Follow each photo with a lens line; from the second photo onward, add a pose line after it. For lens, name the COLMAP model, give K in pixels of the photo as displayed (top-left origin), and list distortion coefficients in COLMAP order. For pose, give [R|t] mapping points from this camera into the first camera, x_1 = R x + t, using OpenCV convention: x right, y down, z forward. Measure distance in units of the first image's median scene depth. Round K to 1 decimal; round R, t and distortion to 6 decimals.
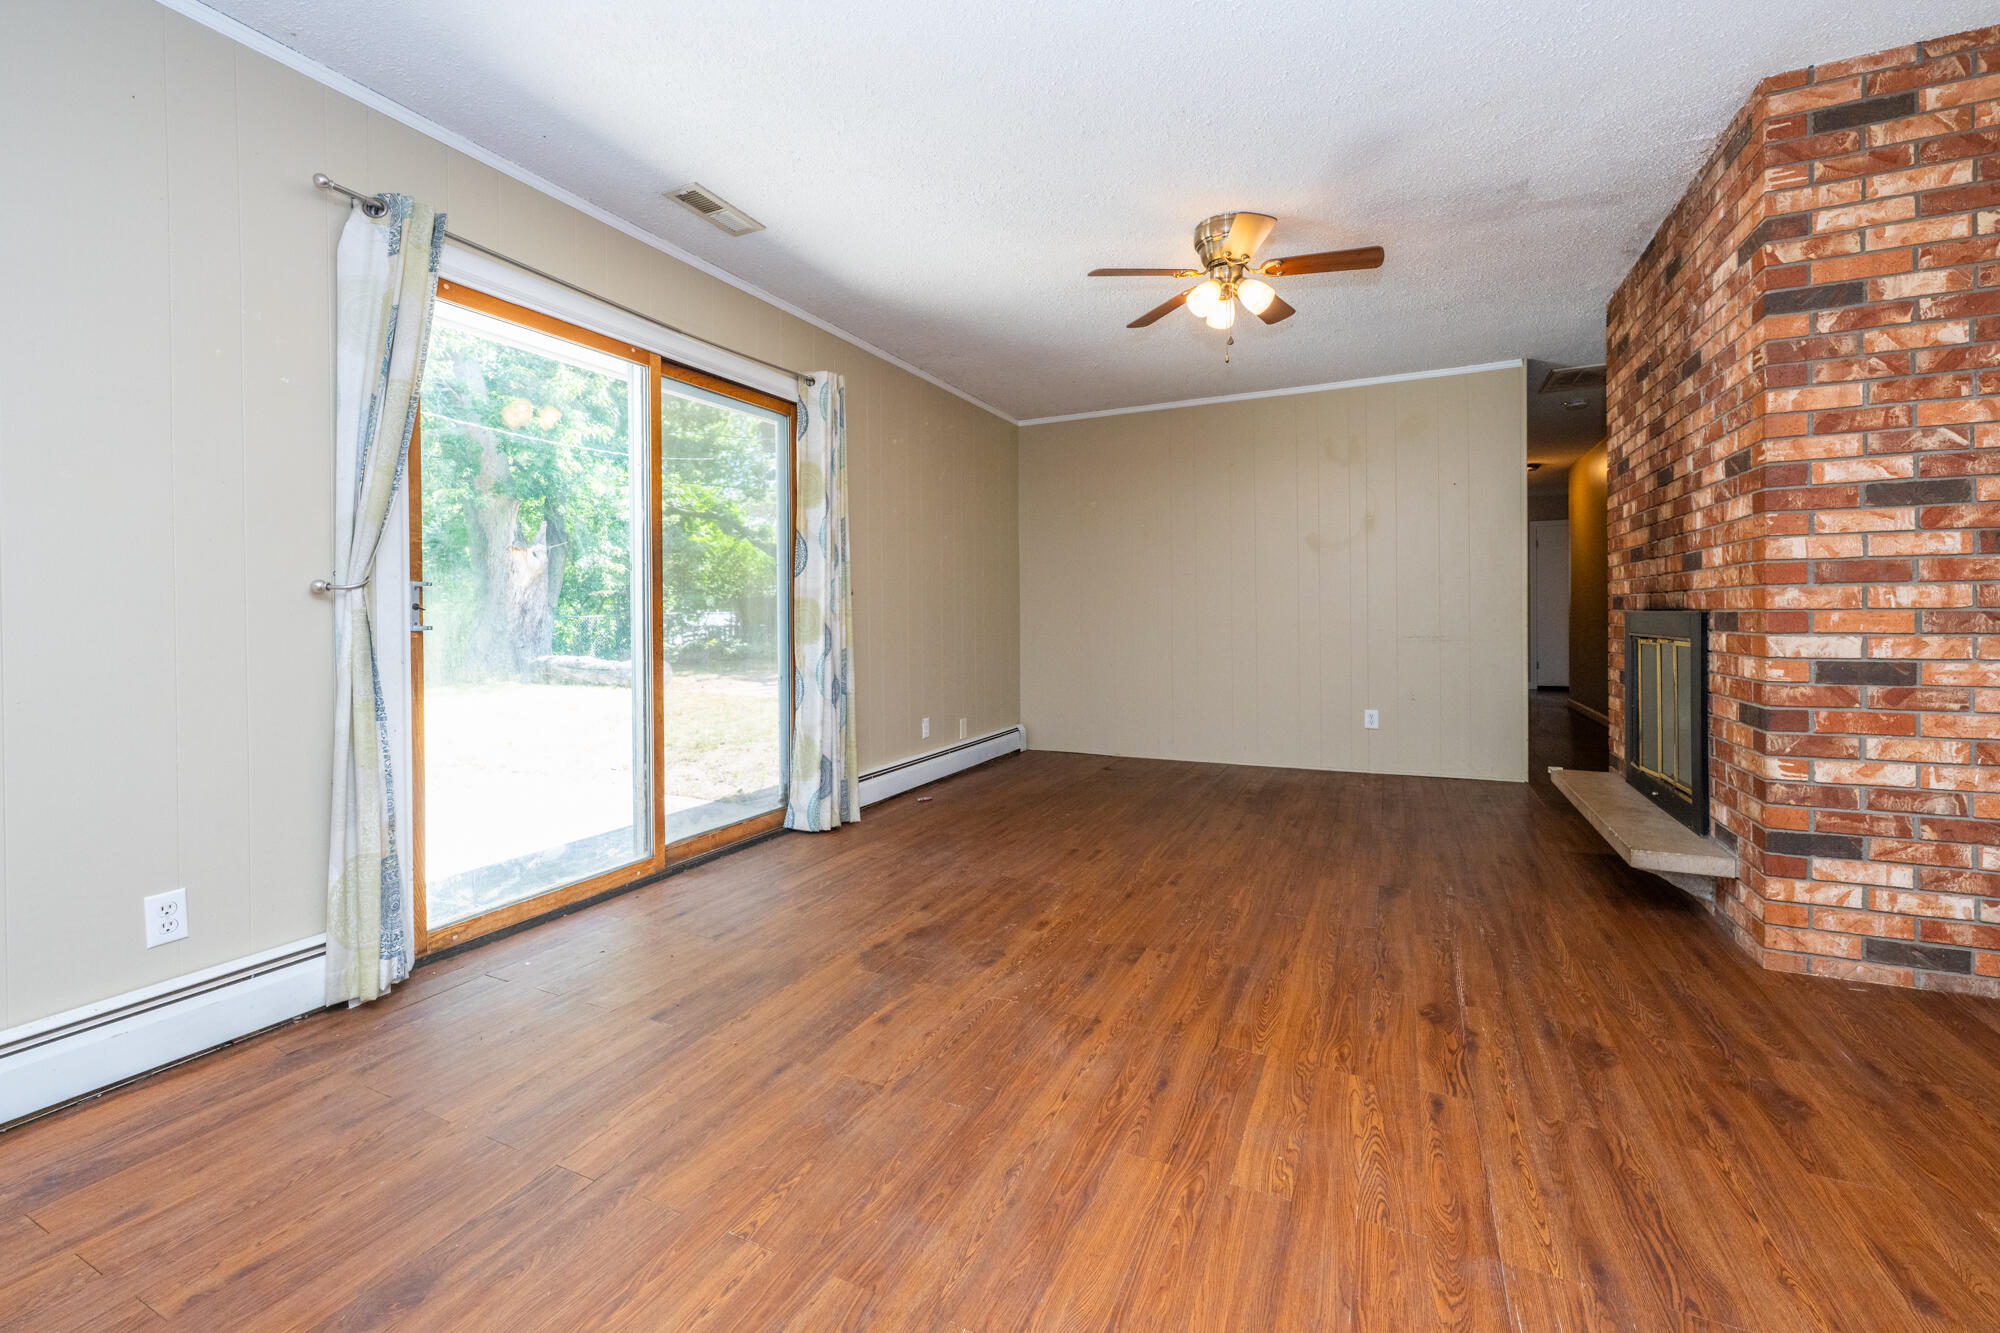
lens RADIAL K [[823.3, 0, 999.8], [0, 823.3, 624.6], [0, 0, 1]] dist [0.000475, 0.000159]
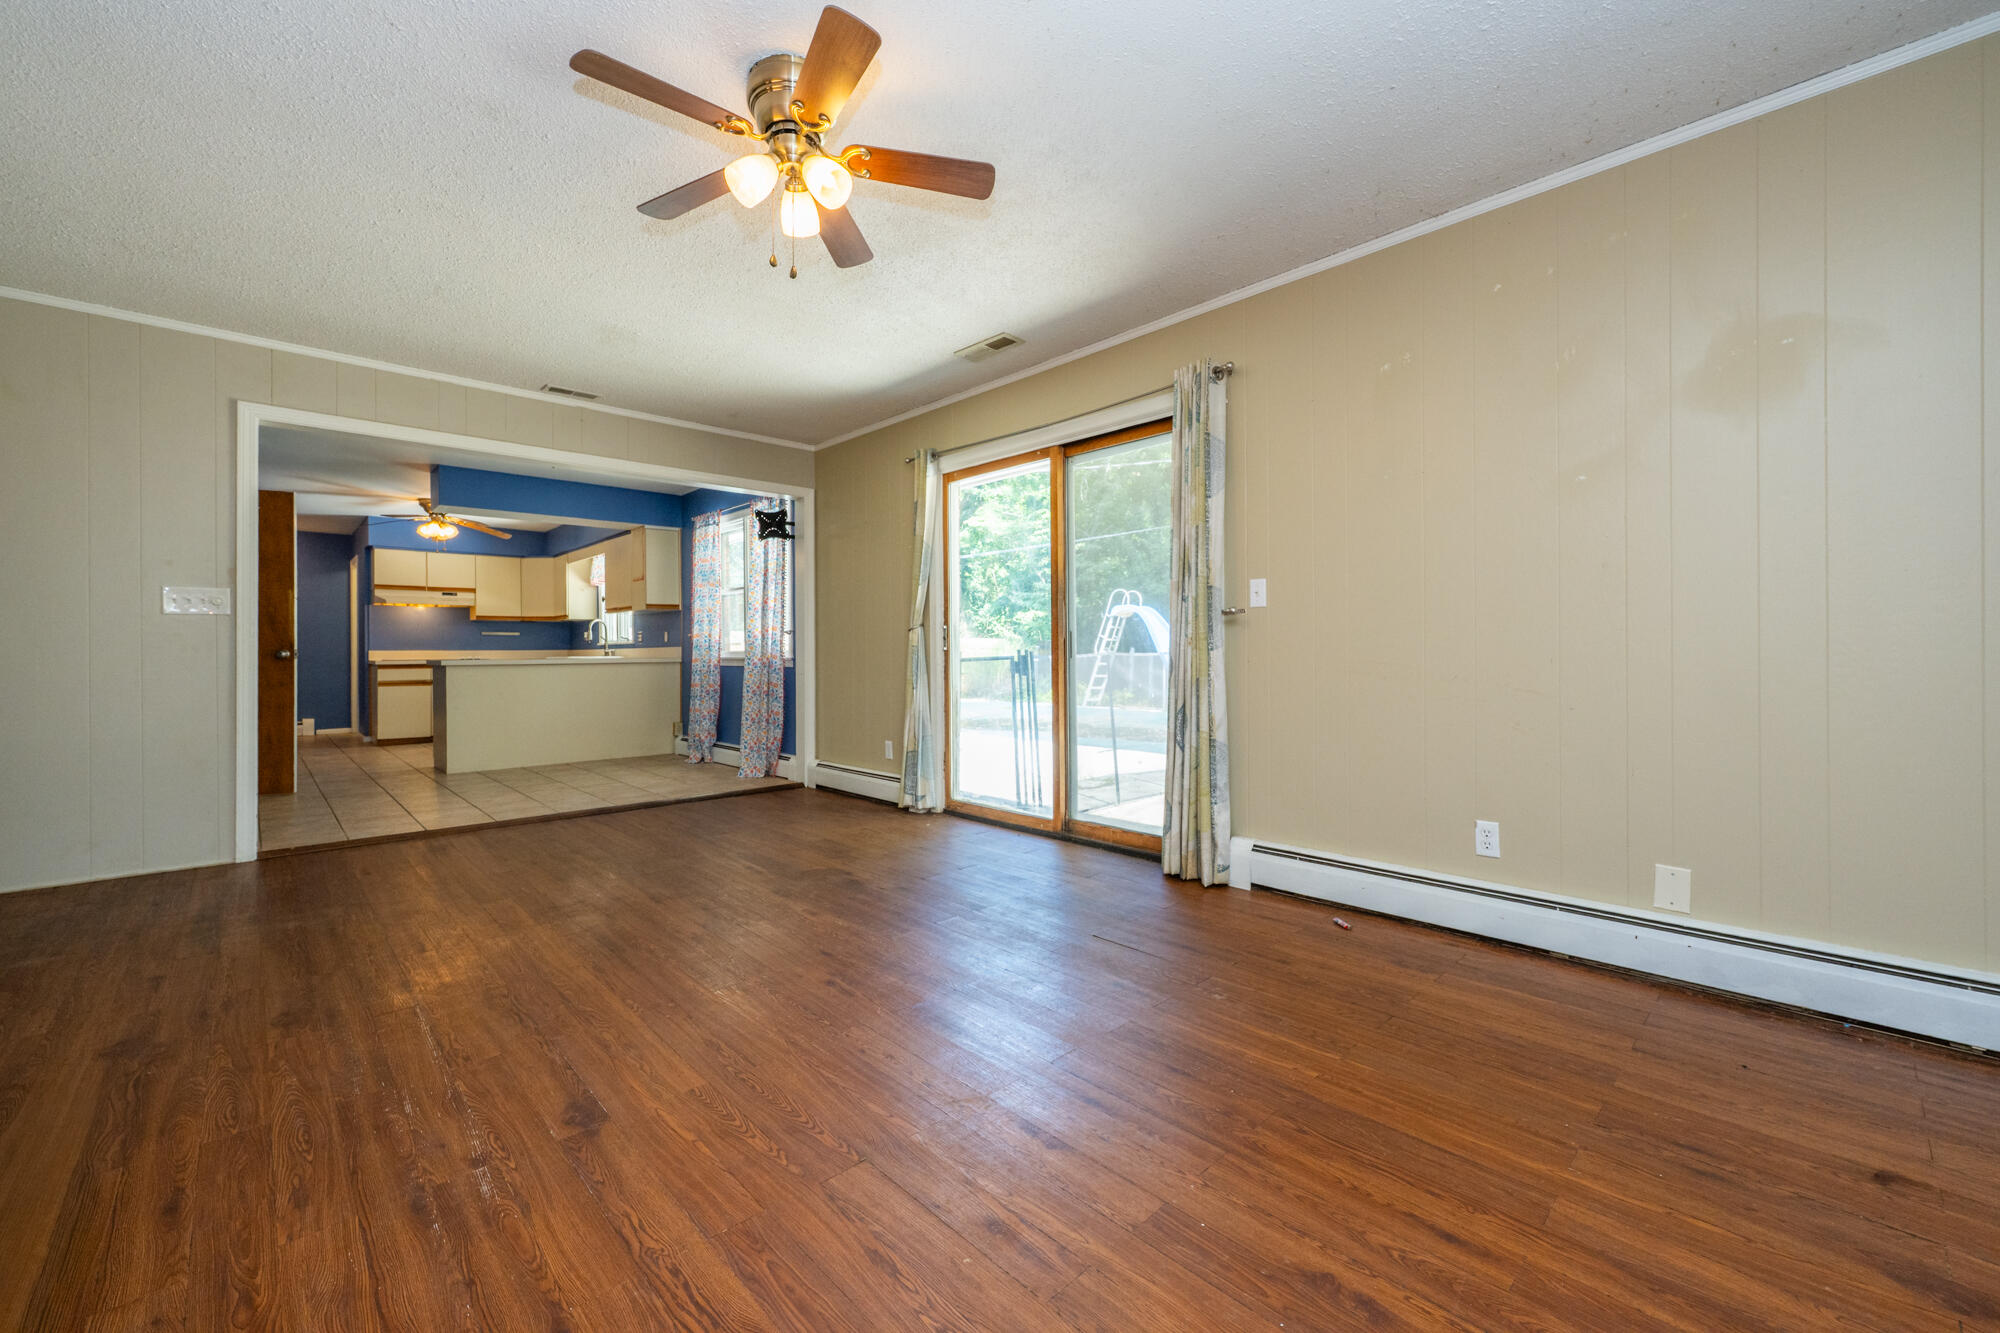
lens RADIAL K [[793.7, 0, 988.0], [0, 793.7, 654.2], [0, 0, 1]] dist [-0.000854, -0.000009]
pose [[-0.362963, 0.011782, -0.931729, 1.029801], [-0.005151, 0.999879, 0.014651, -0.010342], [0.931789, 0.010117, -0.362858, 1.701420]]
